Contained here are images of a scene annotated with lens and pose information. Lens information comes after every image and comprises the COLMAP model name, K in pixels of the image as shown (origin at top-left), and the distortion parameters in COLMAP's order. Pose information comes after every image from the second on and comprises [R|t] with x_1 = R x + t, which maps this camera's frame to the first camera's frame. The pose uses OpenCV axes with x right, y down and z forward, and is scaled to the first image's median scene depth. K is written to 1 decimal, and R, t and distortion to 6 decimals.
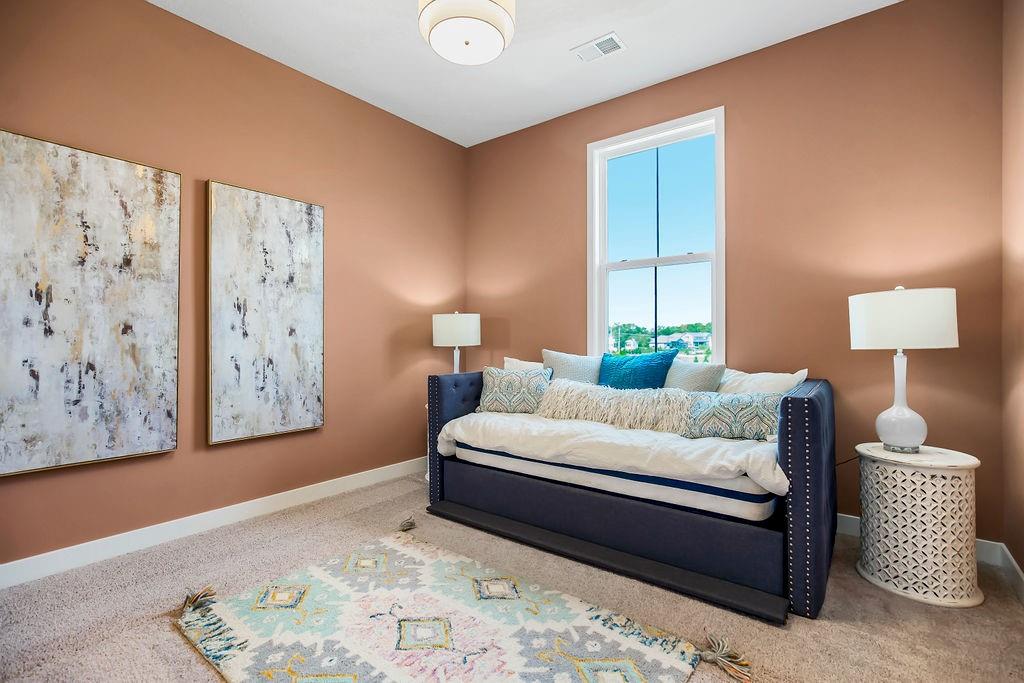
lens RADIAL K [[463.6, 0, 512.0], [0, 463.6, 341.5], [0, 0, 1]] dist [-0.003004, 0.000074]
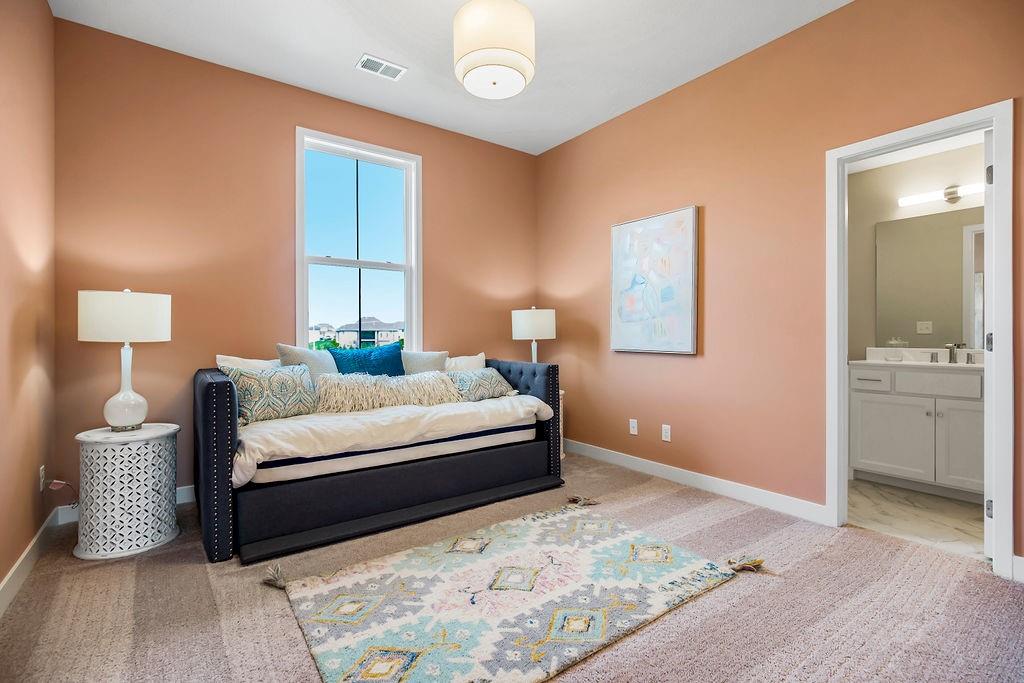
lens RADIAL K [[463.6, 0, 512.0], [0, 463.6, 341.5], [0, 0, 1]] dist [-0.003004, 0.000074]
pose [[0.301333, -0.008244, 0.953483, -1.128269], [0.004148, 0.999964, 0.007334, 0.013665], [-0.953510, 0.001745, 0.301356, 0.558055]]
